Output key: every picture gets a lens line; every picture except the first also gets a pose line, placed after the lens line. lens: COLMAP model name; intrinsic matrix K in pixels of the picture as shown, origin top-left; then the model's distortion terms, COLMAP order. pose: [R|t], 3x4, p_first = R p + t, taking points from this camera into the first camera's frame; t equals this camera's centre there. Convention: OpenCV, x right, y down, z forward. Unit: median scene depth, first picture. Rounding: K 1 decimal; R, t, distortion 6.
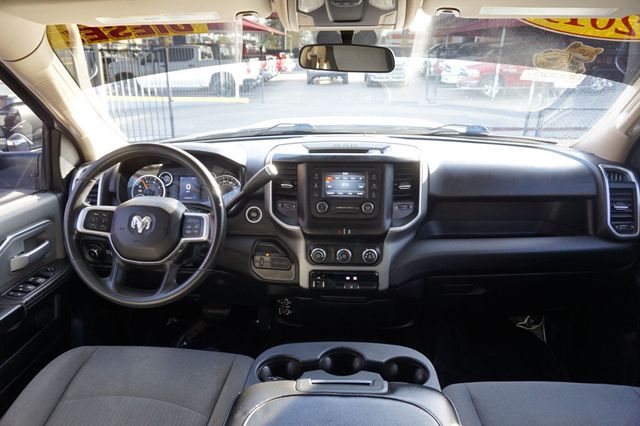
lens RADIAL K [[431.4, 0, 320.0], [0, 431.4, 213.0], [0, 0, 1]] dist [-0.042724, 0.034802]
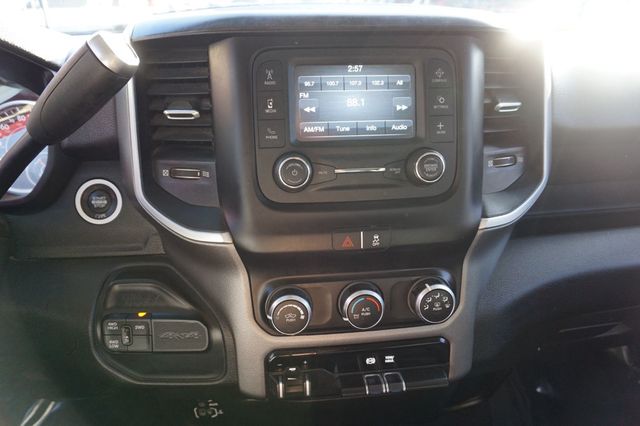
lens RADIAL K [[431.4, 0, 320.0], [0, 431.4, 213.0], [0, 0, 1]] dist [-0.042724, 0.034802]
pose [[0.983903, -0.067648, 0.165403, -0.031145], [0.052665, 0.994239, 0.093357, -0.011931], [-0.170766, -0.083143, 0.981797, 0.659018]]
